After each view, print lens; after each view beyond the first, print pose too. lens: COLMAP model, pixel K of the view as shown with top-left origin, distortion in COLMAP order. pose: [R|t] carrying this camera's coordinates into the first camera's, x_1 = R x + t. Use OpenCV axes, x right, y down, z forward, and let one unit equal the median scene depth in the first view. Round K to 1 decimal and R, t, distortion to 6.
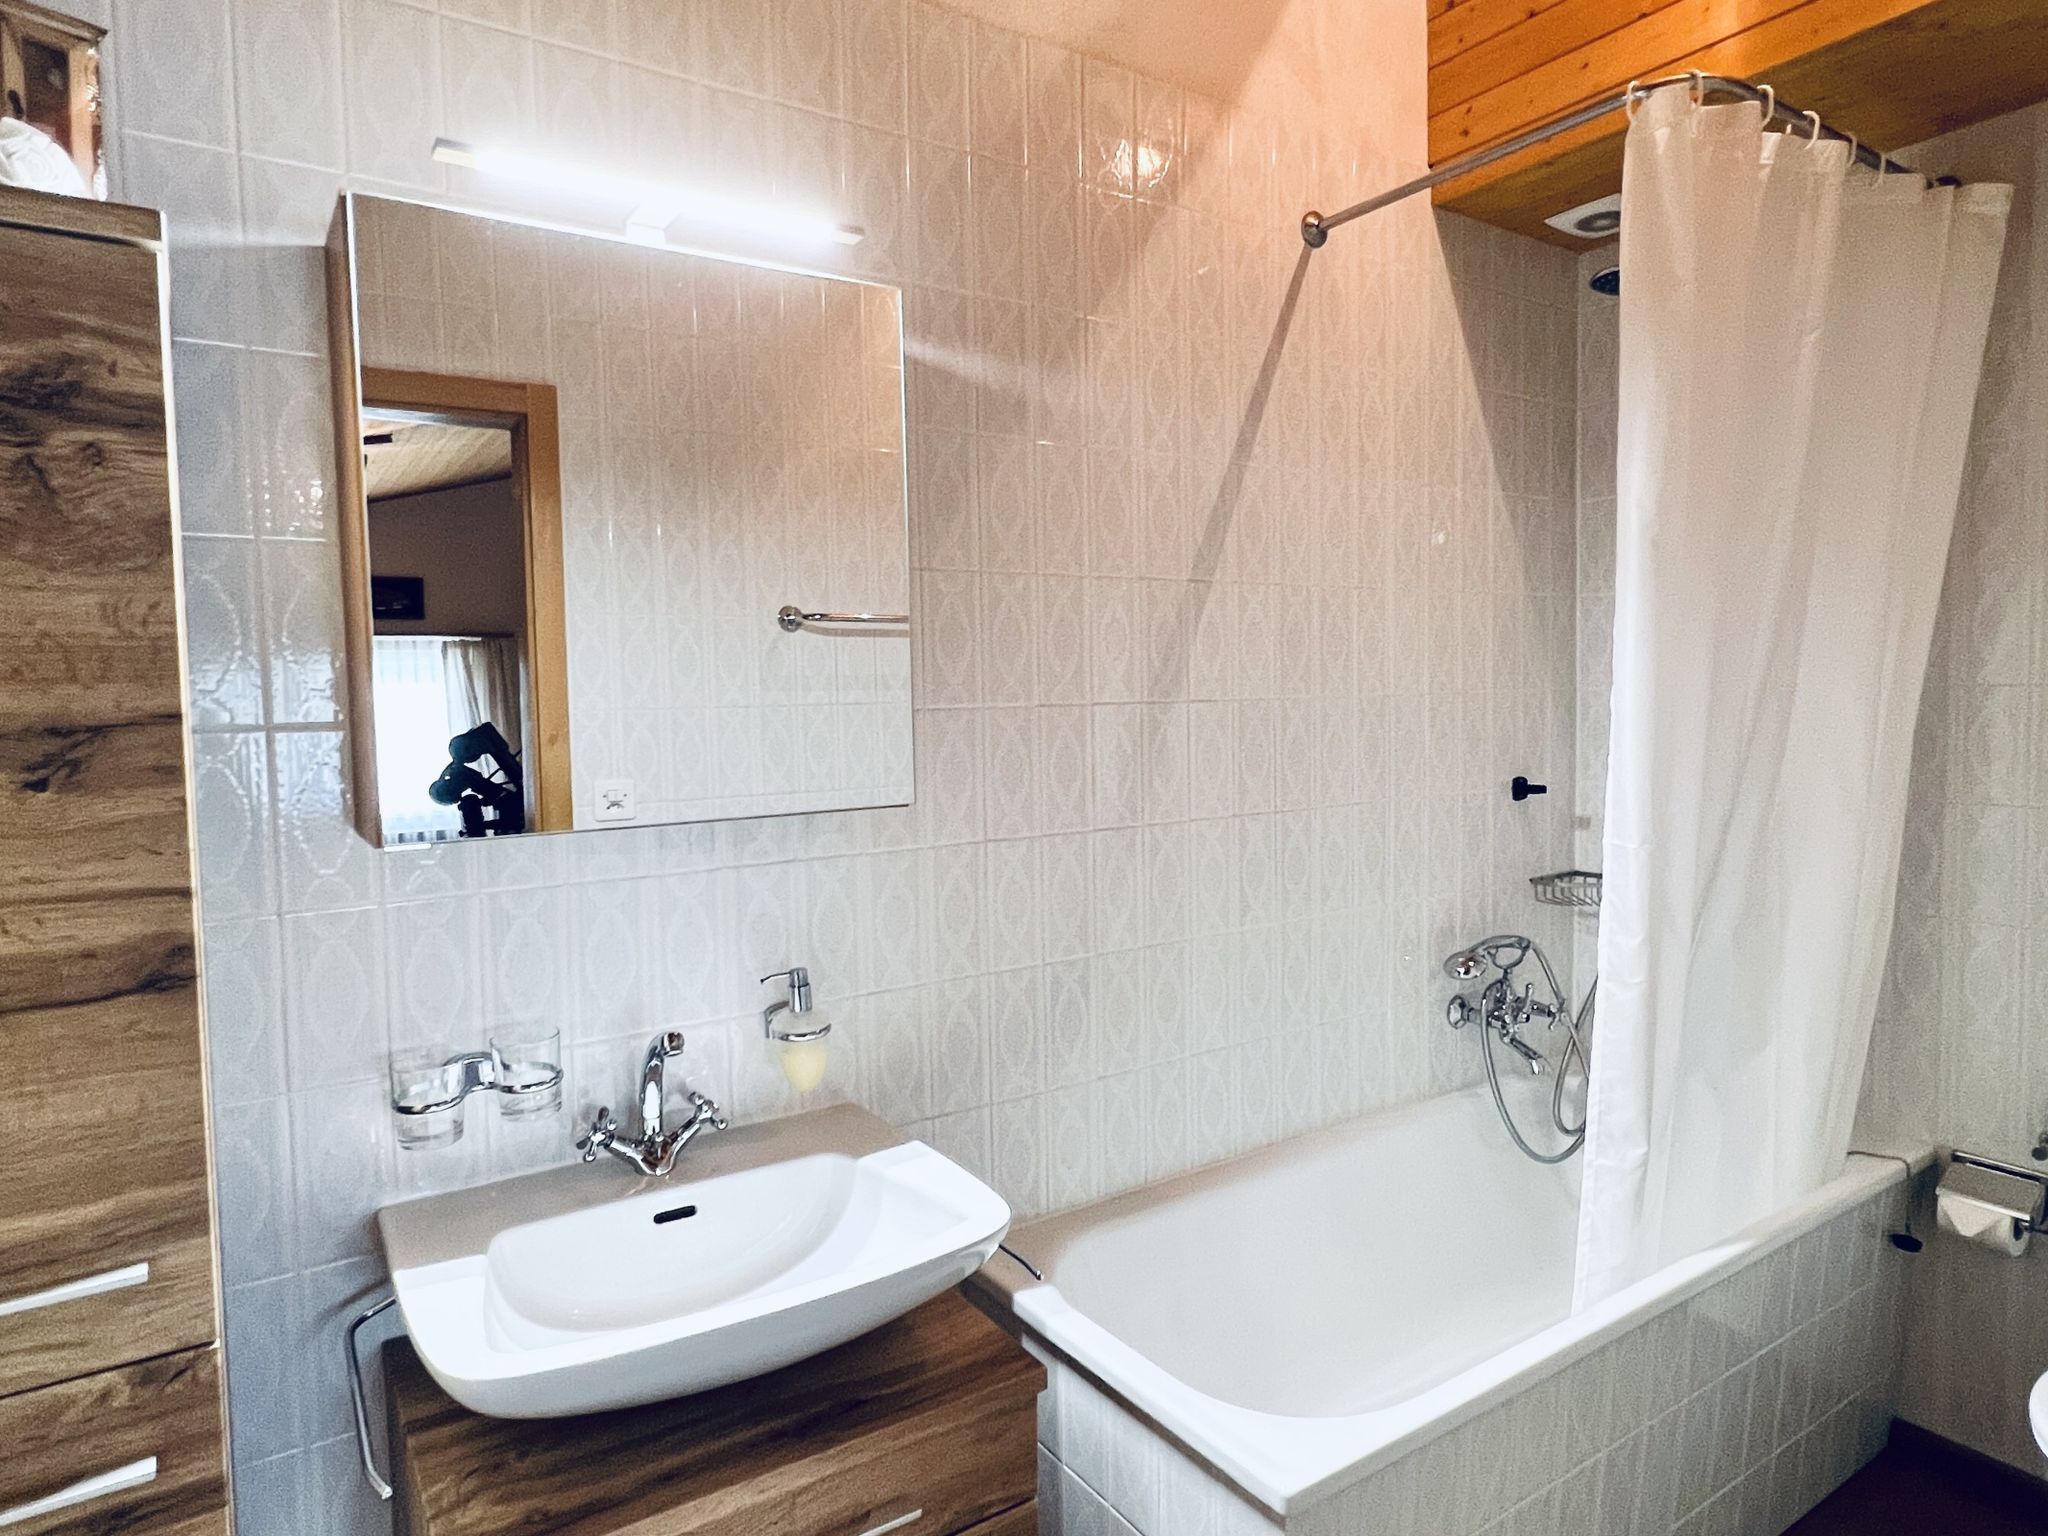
lens RADIAL K [[1194.7, 0, 978.9], [0, 1194.7, 758.2], [0, 0, 1]] dist [-0.002093, 0.001831]
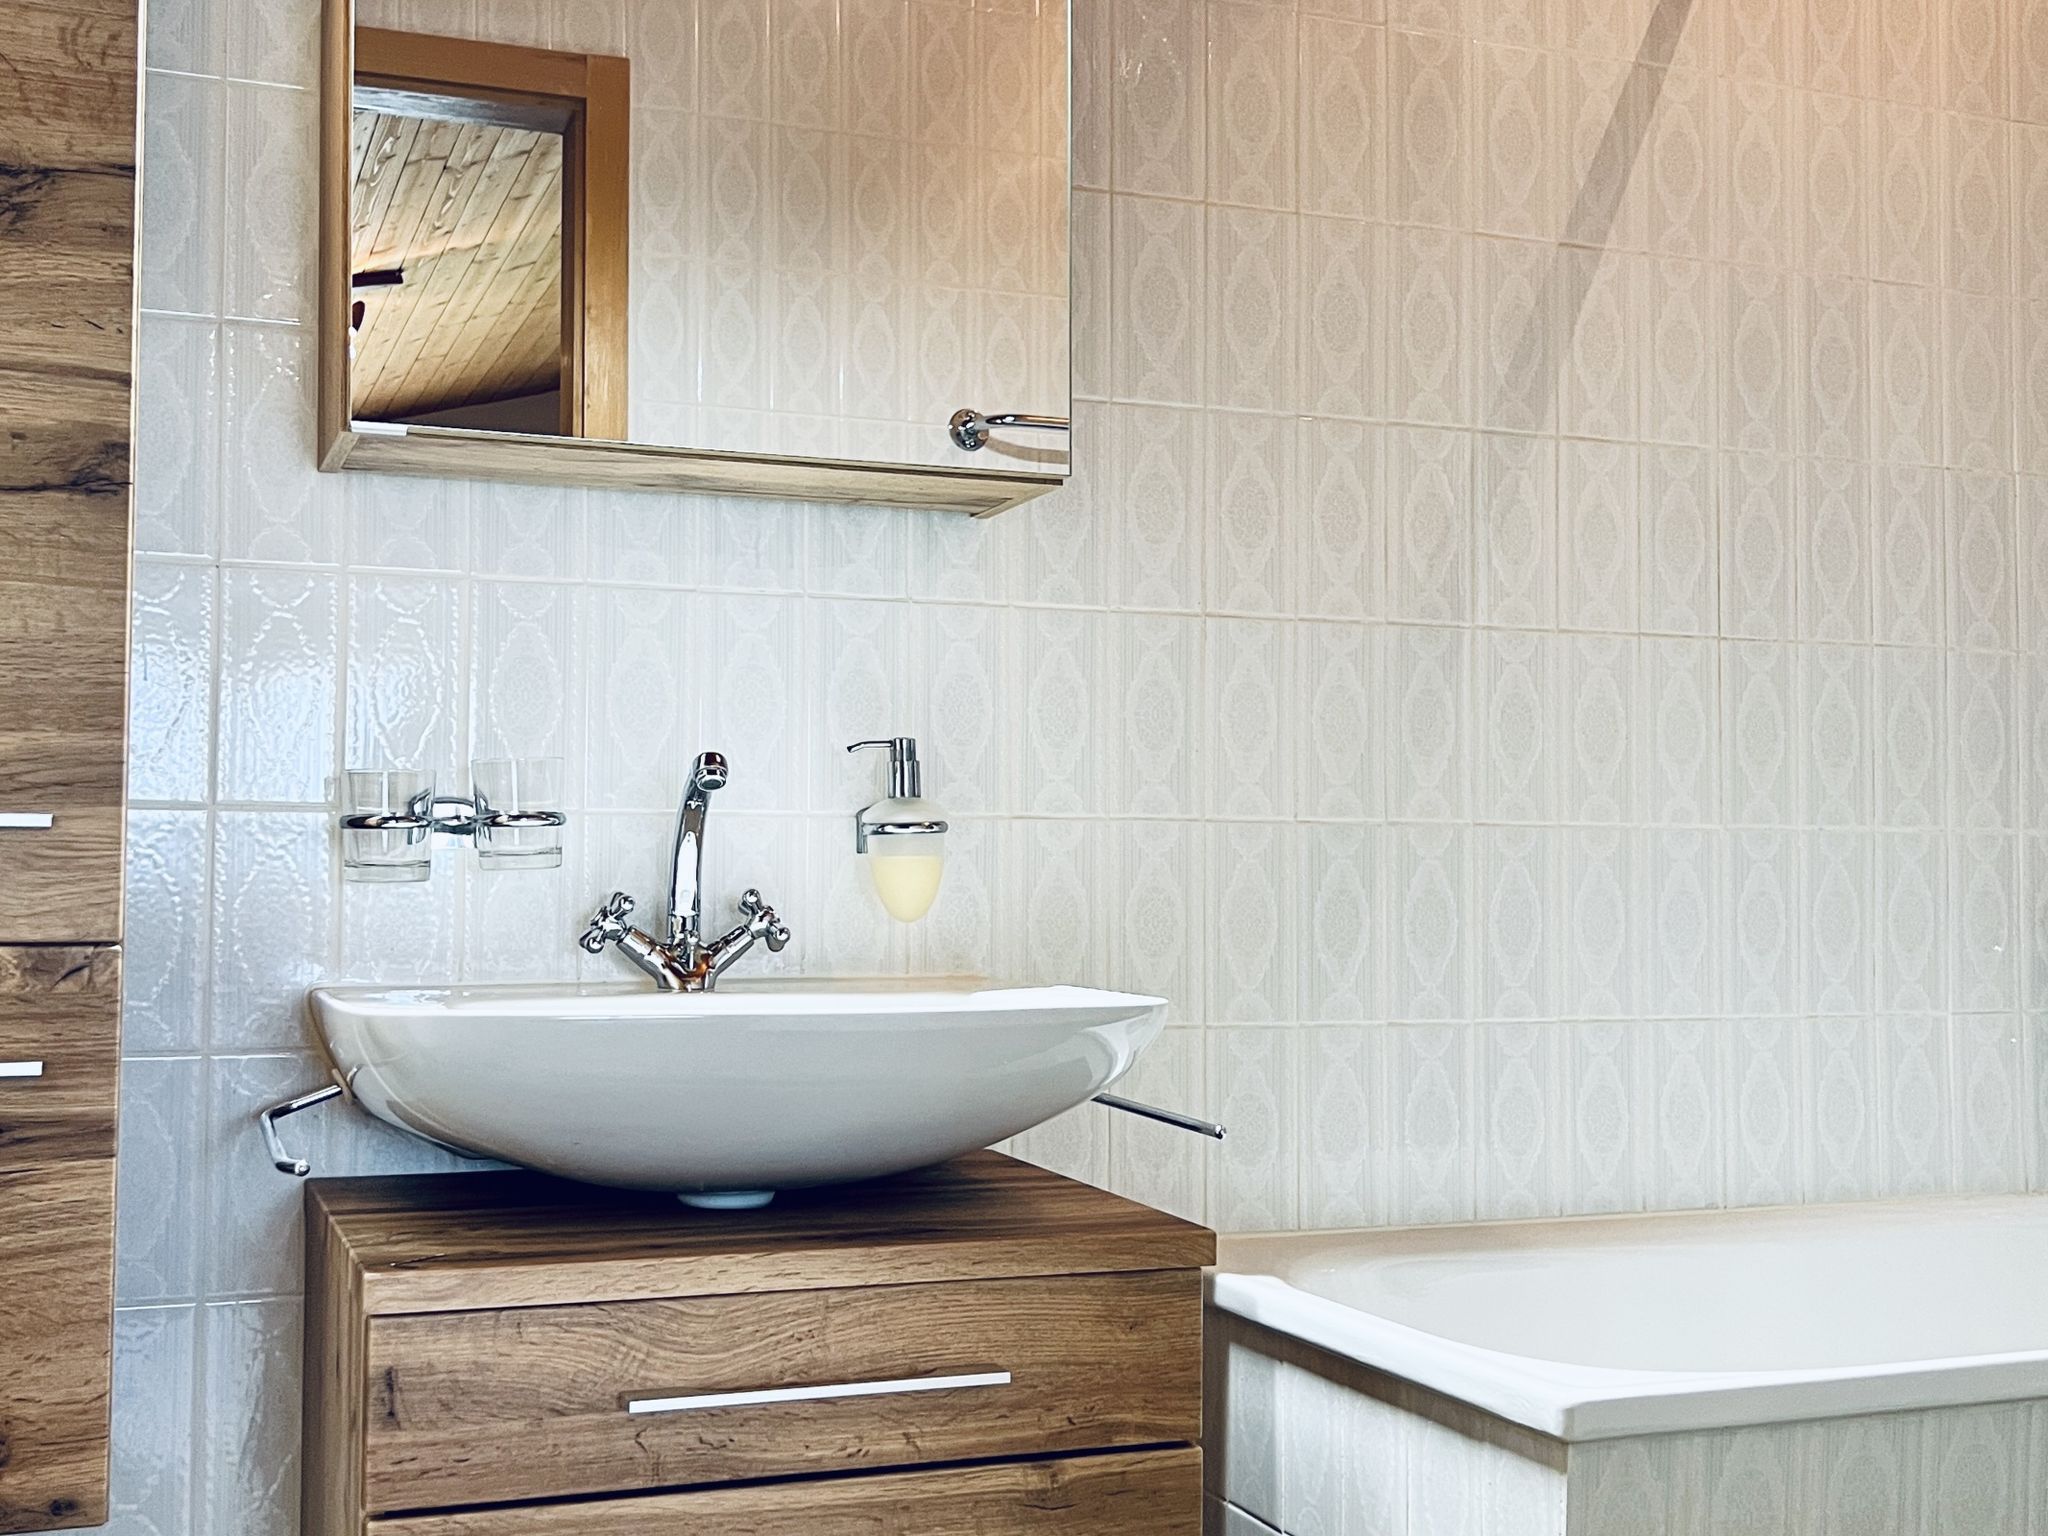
lens RADIAL K [[2226.2, 0, 942.6], [0, 2226.2, 798.2], [0, 0, 1]] dist [0.107412, -0.176775]
pose [[0.977565, 0.018054, -0.209859, 0.174217], [-0.038583, 0.994810, -0.094146, 0.409486], [0.207071, 0.100131, 0.973188, -0.293191]]
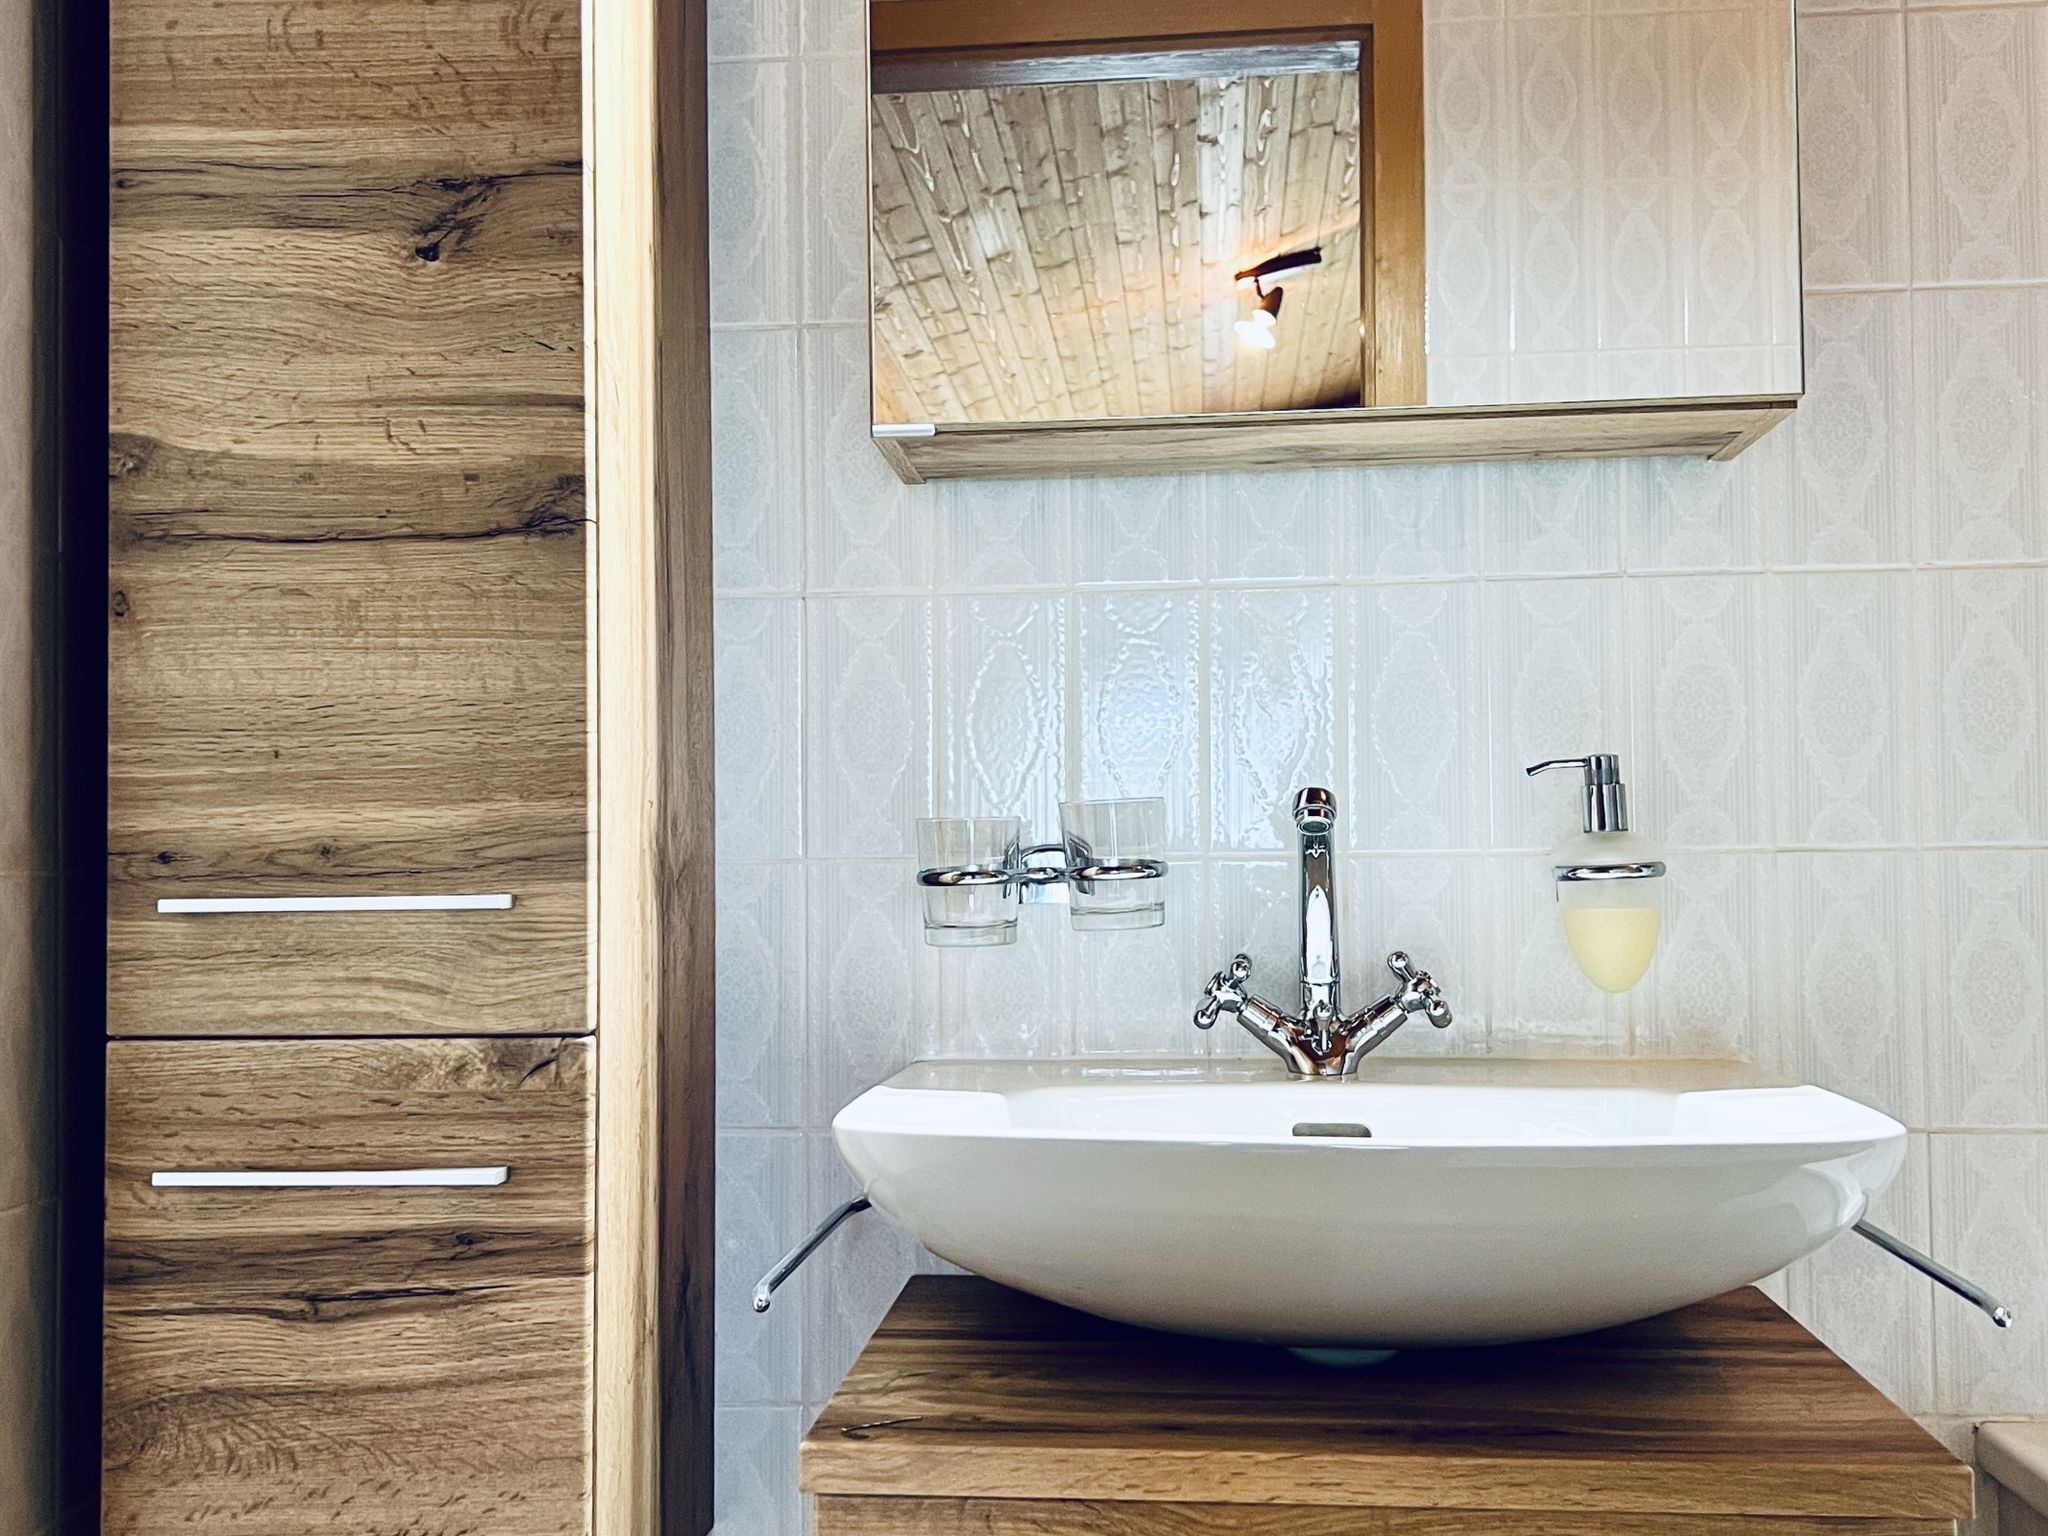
lens RADIAL K [[2220.7, 0, 1022.1], [0, 2220.7, 806.7], [0, 0, 1]] dist [0.205770, -0.554764]
pose [[0.797129, -0.003043, -0.603802, 0.307230], [-0.043704, 0.997074, -0.062723, 0.339408], [0.602226, 0.076387, 0.794663, 0.060590]]
